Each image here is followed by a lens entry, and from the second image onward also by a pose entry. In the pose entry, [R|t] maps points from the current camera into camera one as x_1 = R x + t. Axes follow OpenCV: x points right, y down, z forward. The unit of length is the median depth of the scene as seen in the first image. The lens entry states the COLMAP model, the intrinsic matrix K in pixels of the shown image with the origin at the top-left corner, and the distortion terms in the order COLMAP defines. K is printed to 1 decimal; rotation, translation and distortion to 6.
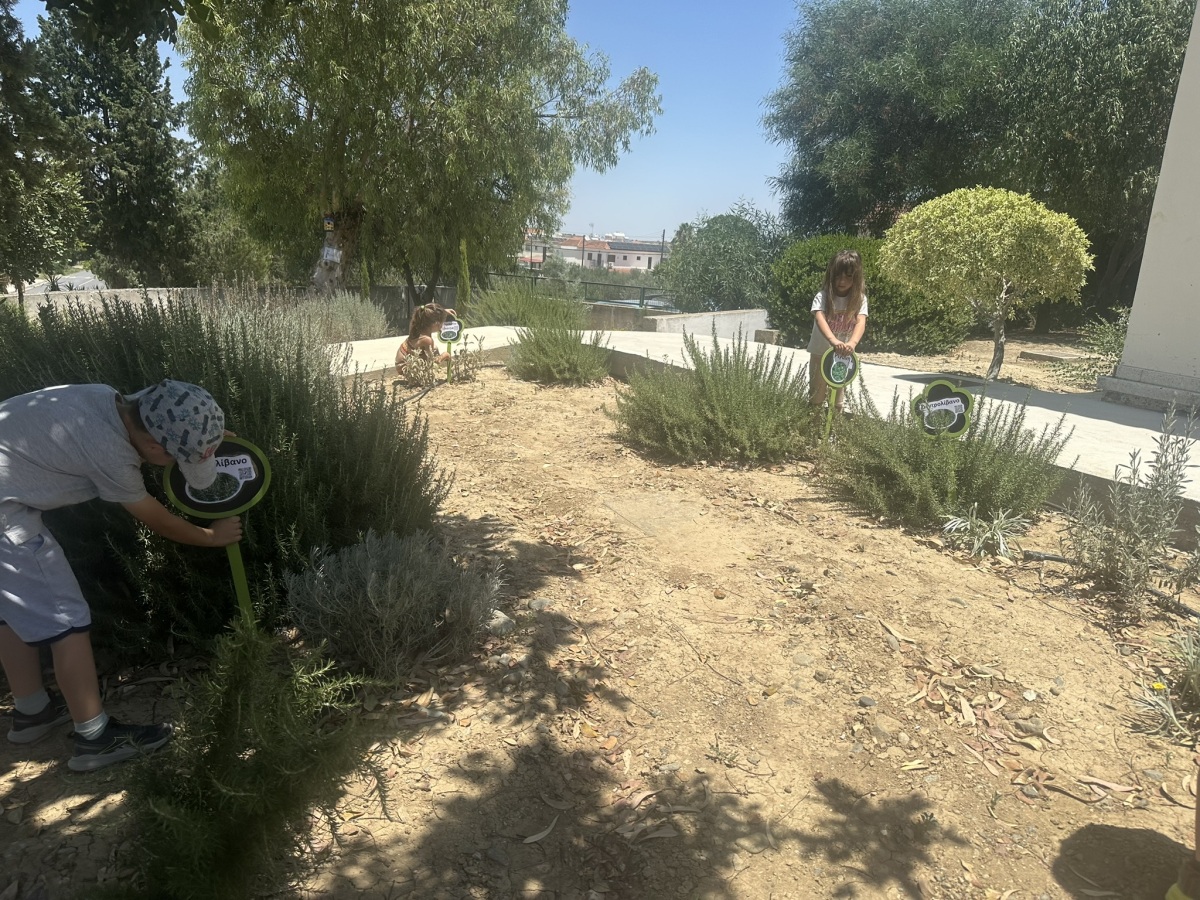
lens RADIAL K [[860.3, 0, 600.0], [0, 860.3, 450.0], [0, 0, 1]] dist [0.006299, -0.000519]
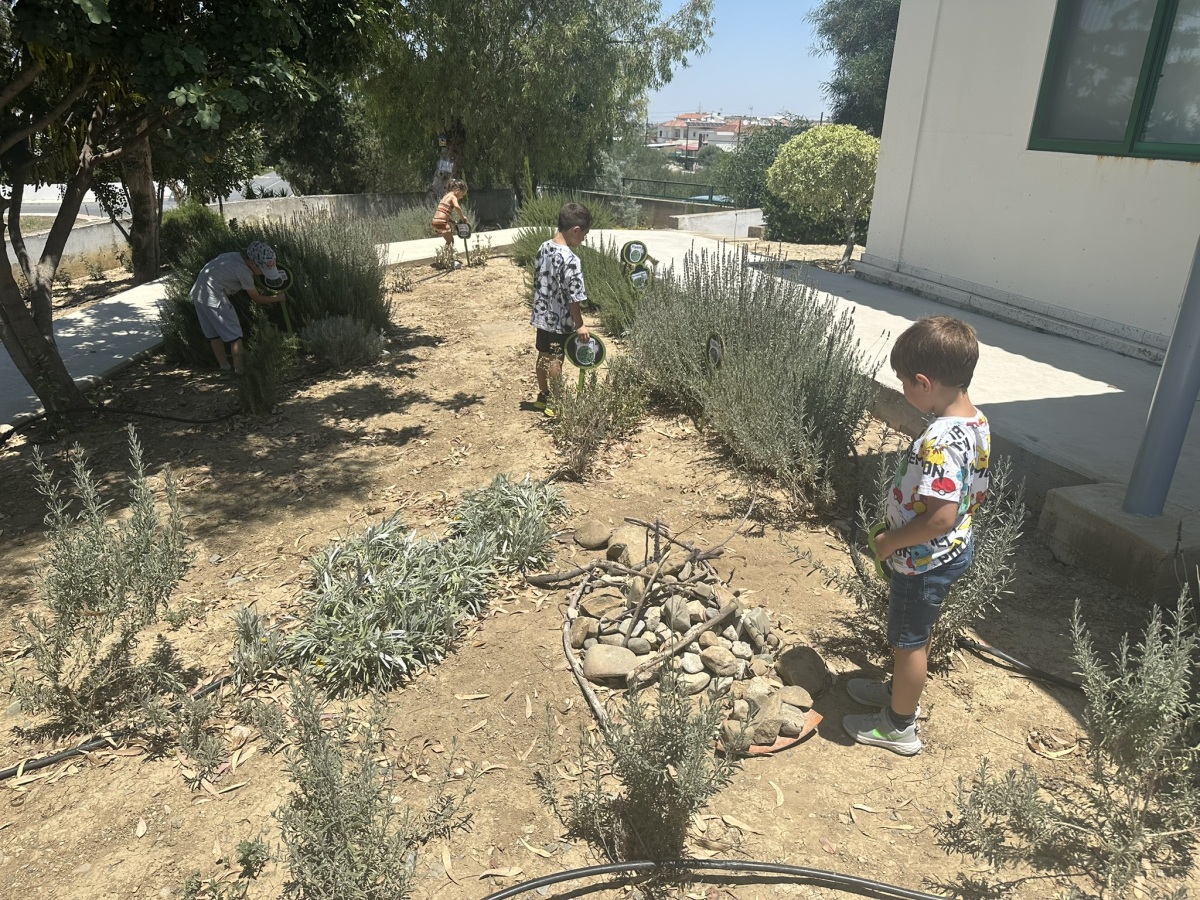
lens RADIAL K [[860.3, 0, 600.0], [0, 860.3, 450.0], [0, 0, 1]] dist [0.006299, -0.000519]
pose [[0.982001, 0.037846, -0.185046, 0.174345], [-0.015190, 0.992370, 0.122353, 0.027407], [0.188265, -0.117340, 0.975084, -0.248405]]
